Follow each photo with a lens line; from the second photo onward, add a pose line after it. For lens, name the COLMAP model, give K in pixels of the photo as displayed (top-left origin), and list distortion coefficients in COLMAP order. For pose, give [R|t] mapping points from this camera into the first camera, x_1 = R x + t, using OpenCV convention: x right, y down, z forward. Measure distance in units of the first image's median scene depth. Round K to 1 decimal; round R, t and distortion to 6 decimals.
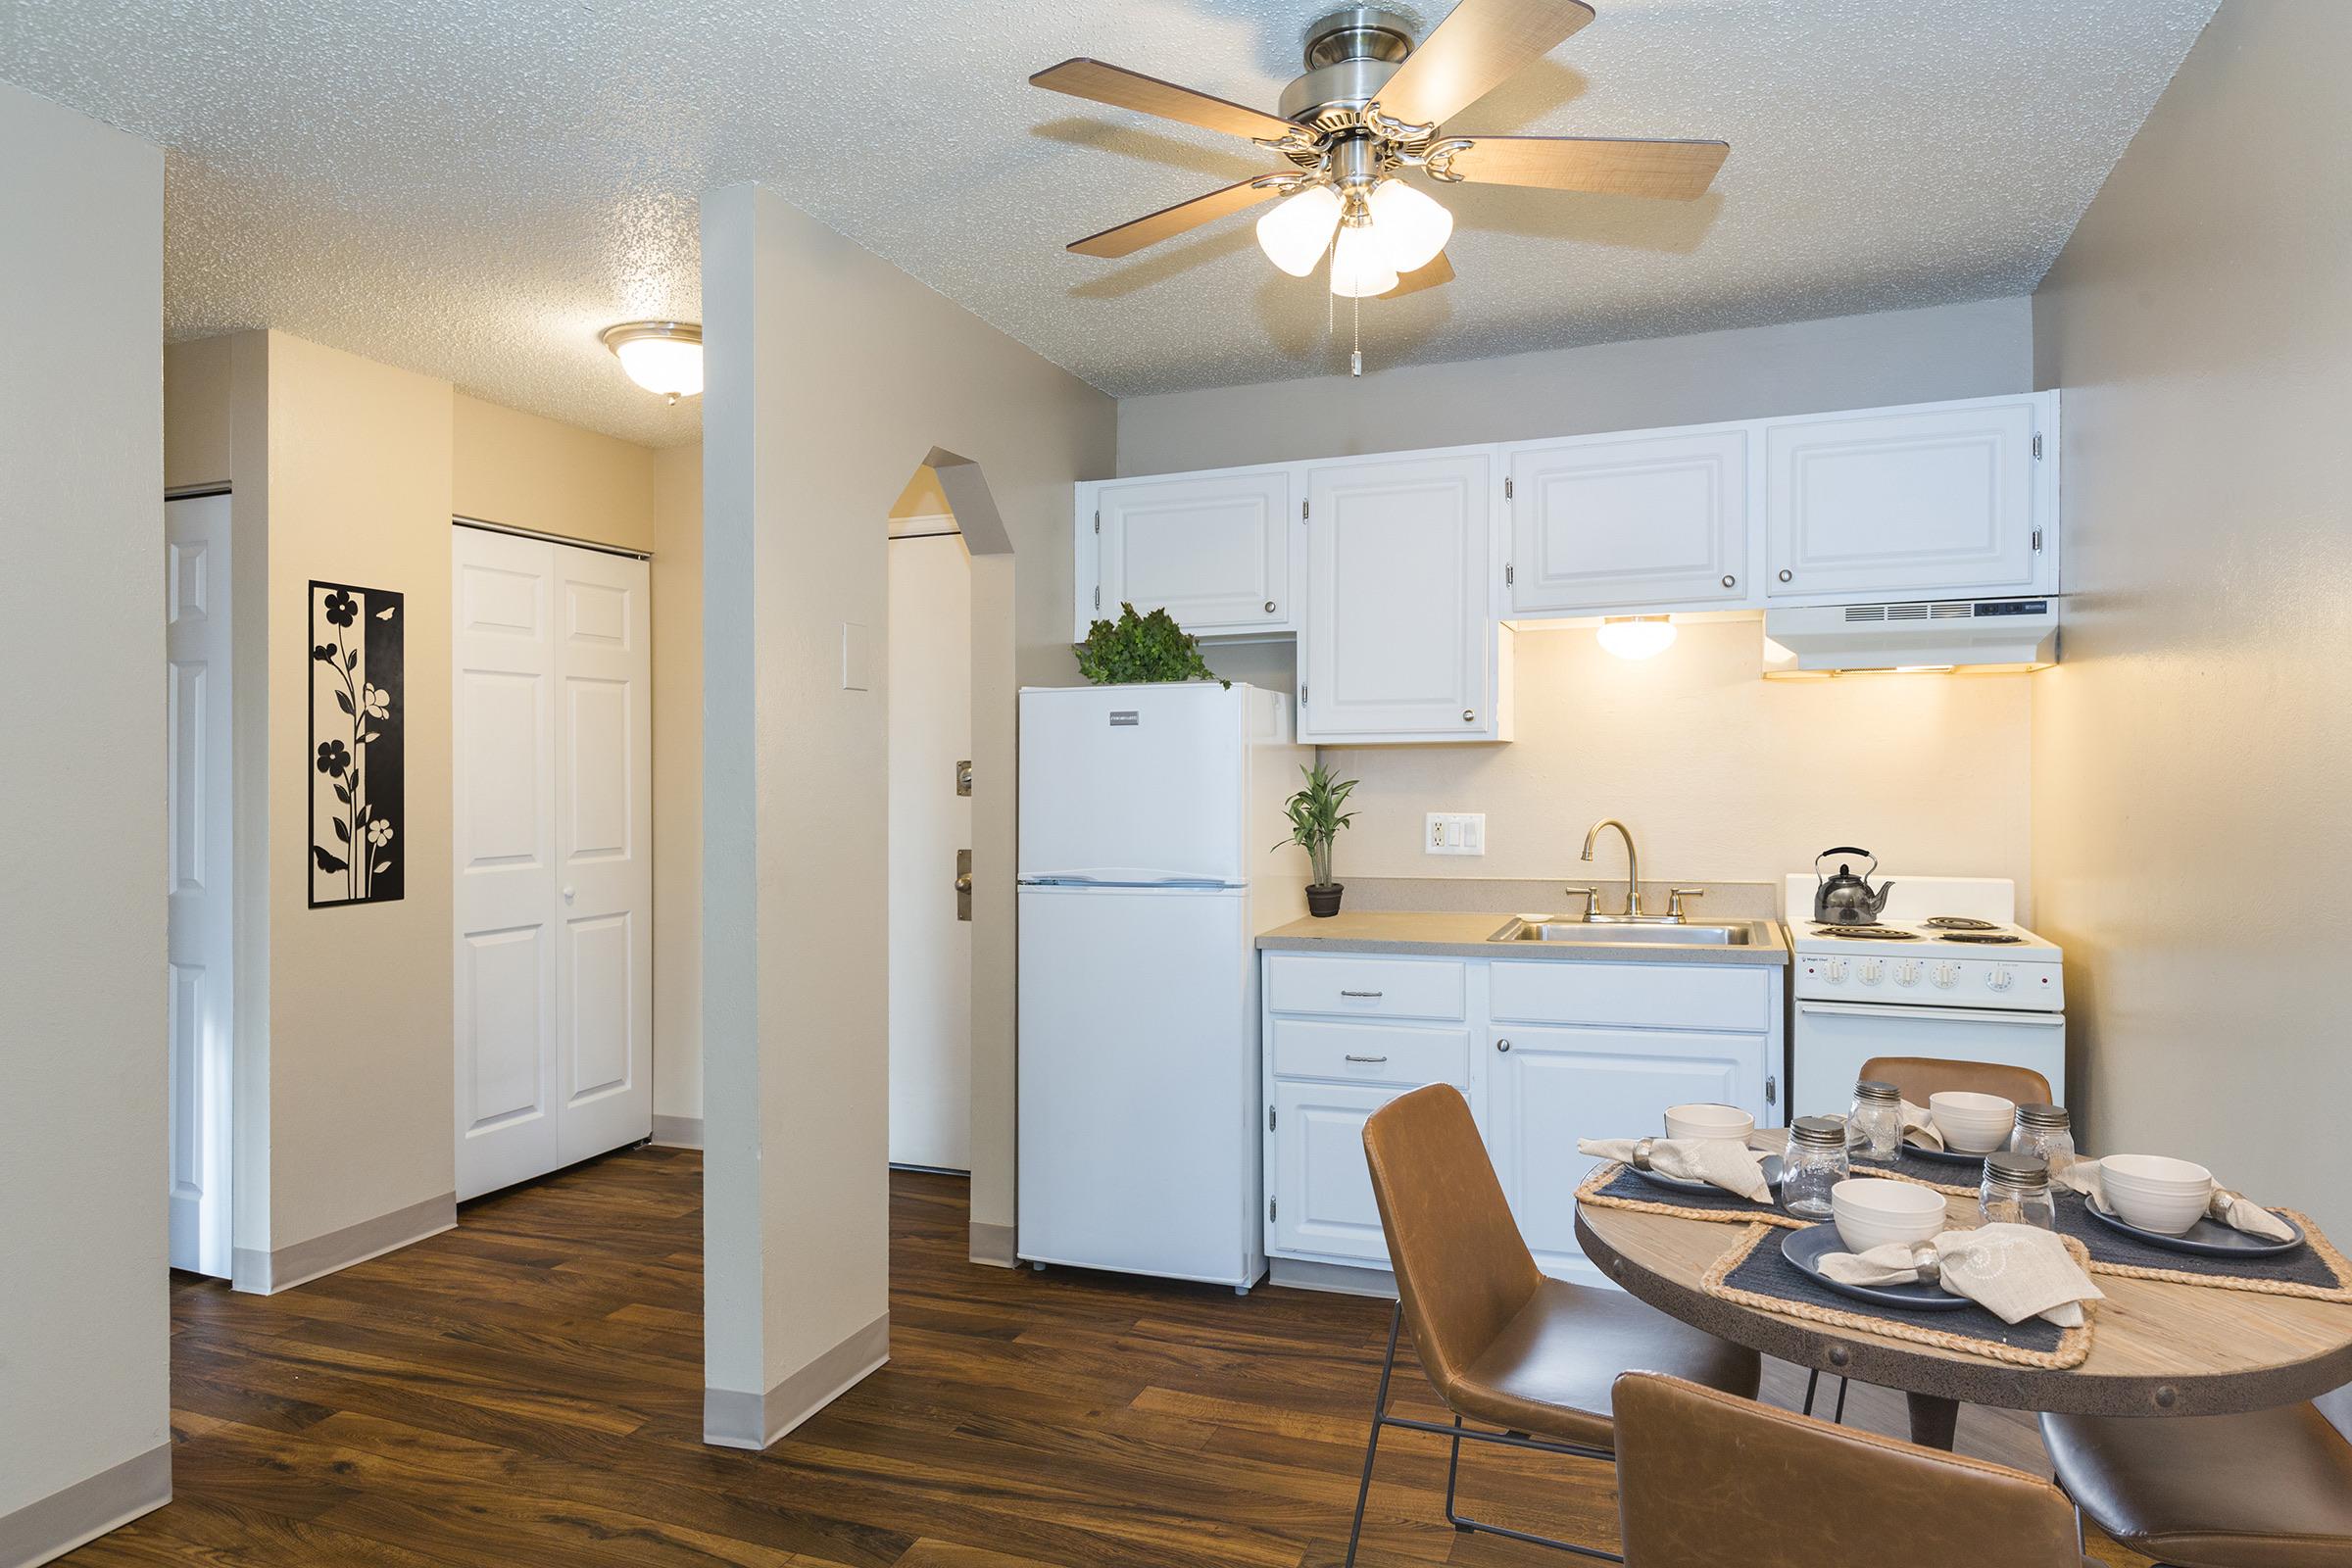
lens RADIAL K [[1497.3, 0, 1169.9], [0, 1497.3, 781.0], [0, 0, 1]] dist [-0.001661, -0.000382]
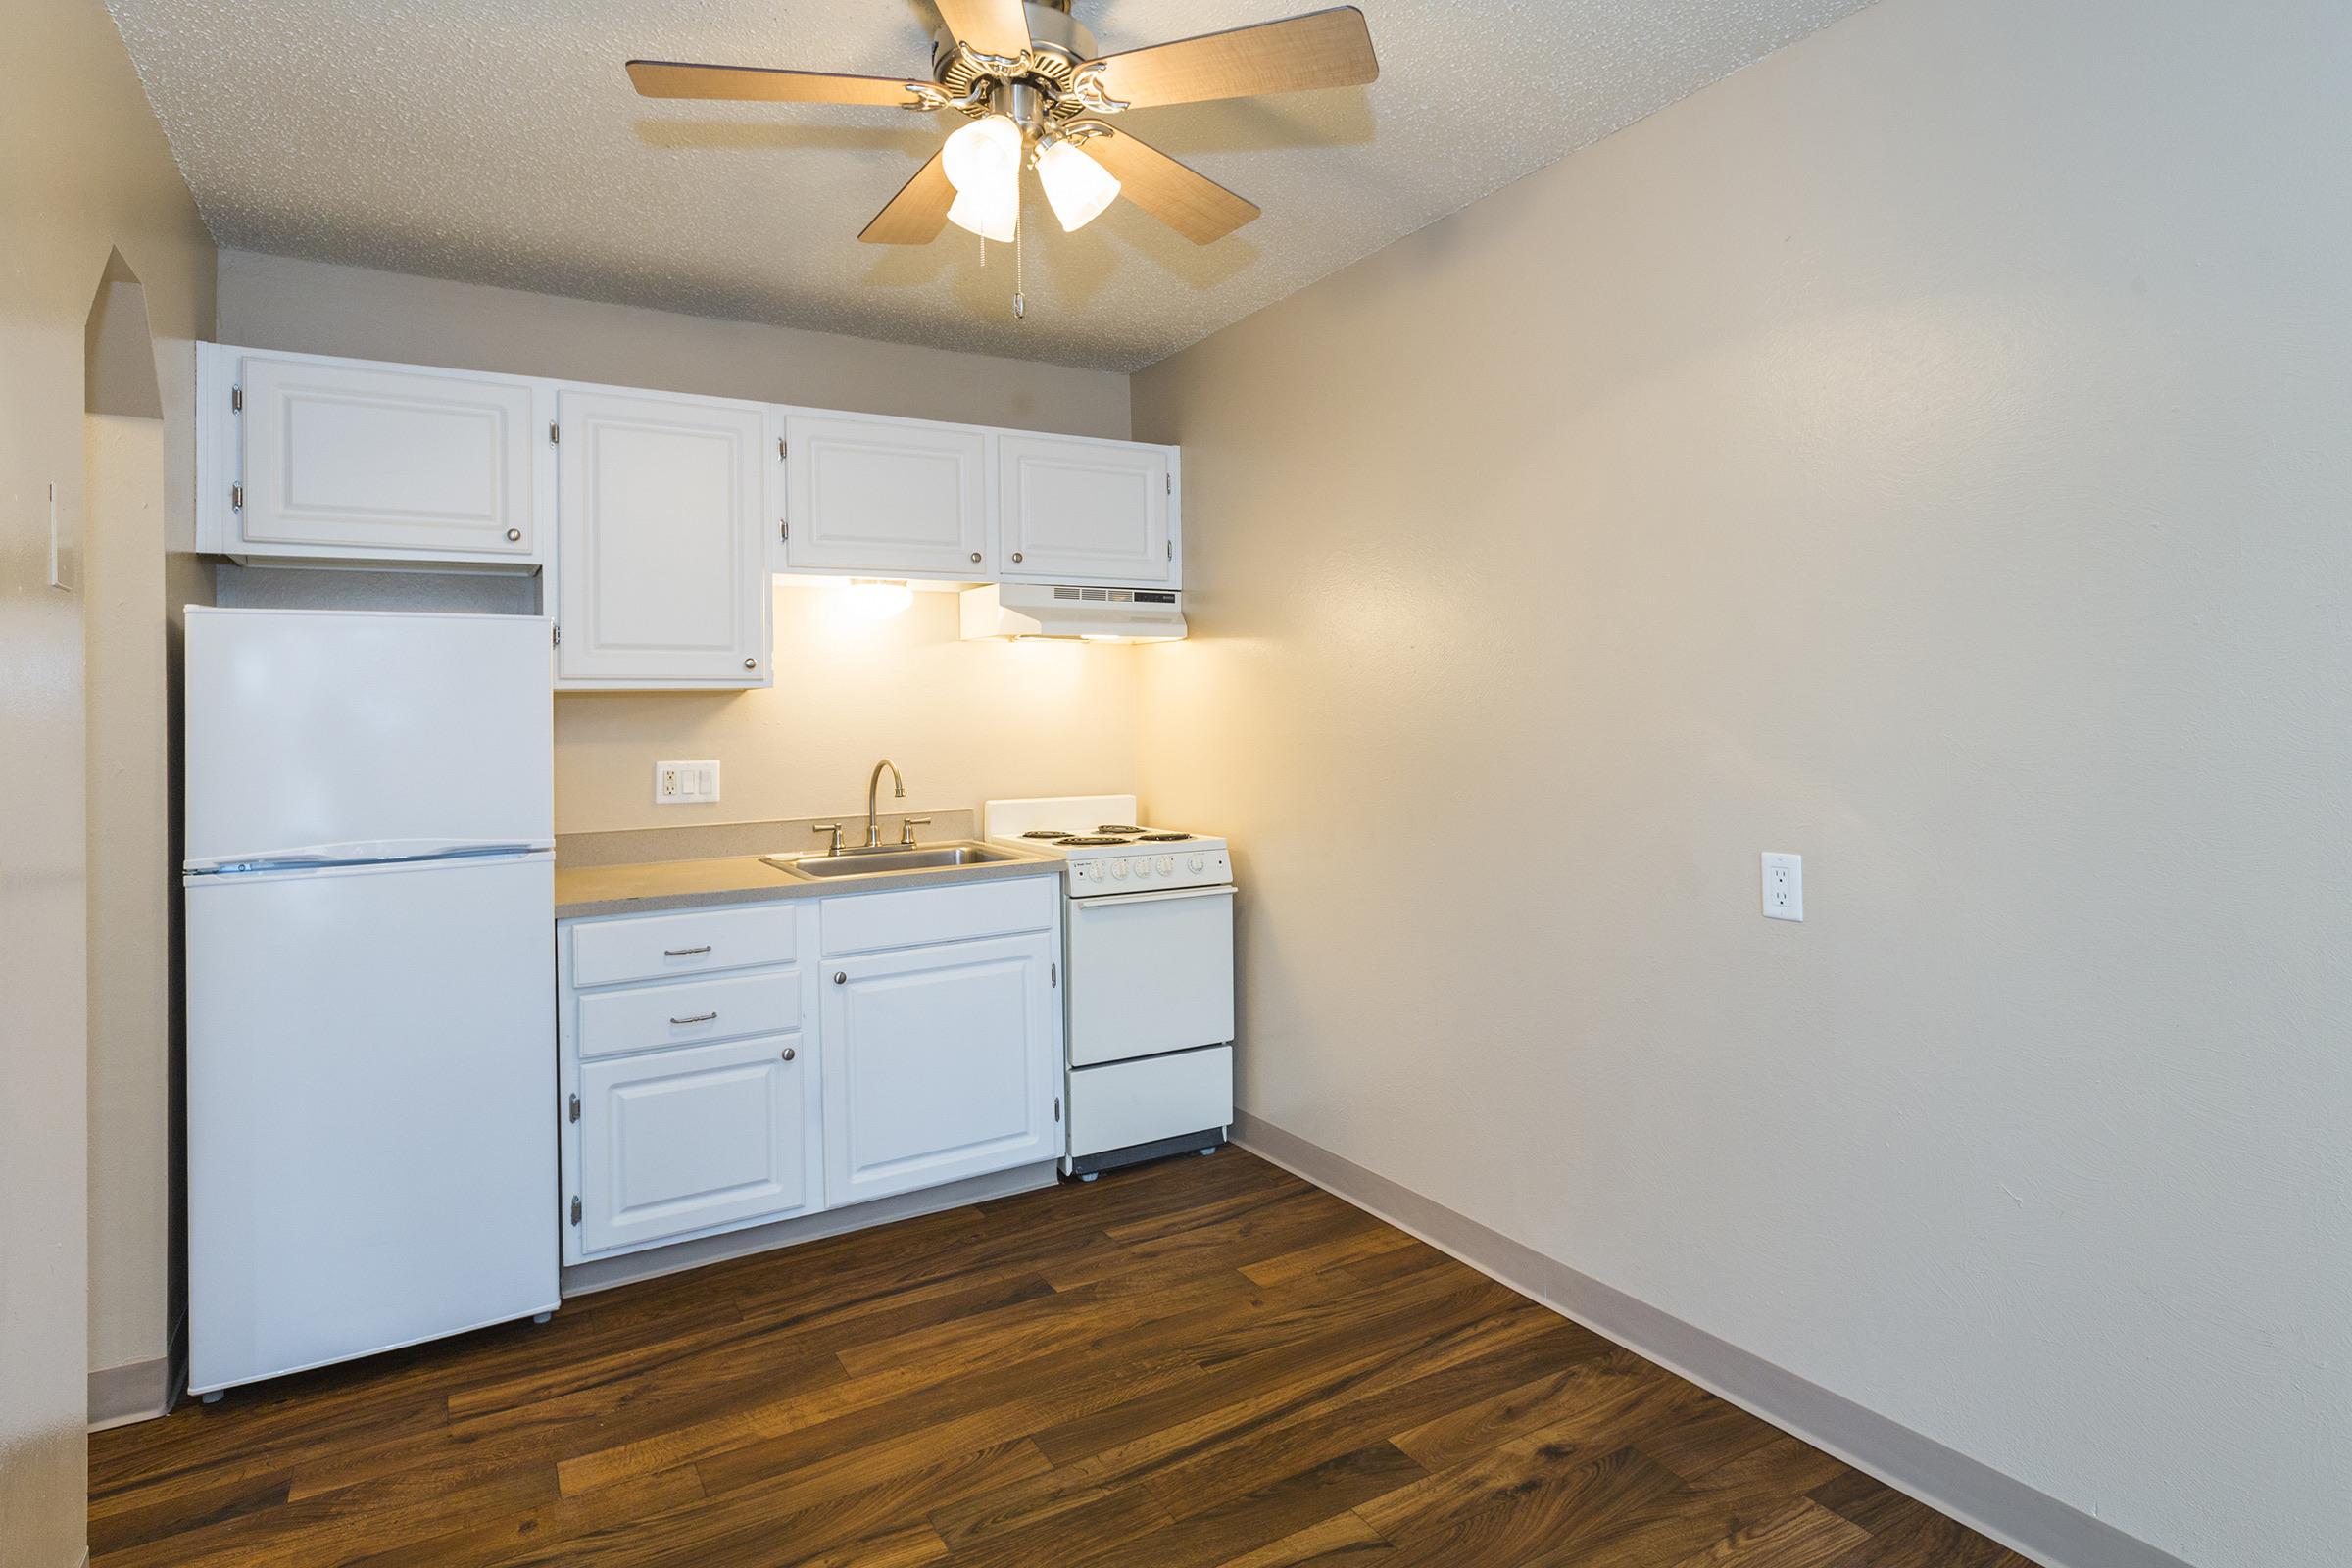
lens RADIAL K [[1228.7, 0, 1217.6], [0, 1228.7, 700.6], [0, 0, 1]] dist [-0.000553, -0.000630]
pose [[0.603186, 0.007672, 0.797564, -0.308473], [0.015864, 0.999641, -0.021613, 0.005506], [-0.797443, 0.025690, 0.602848, 0.269414]]
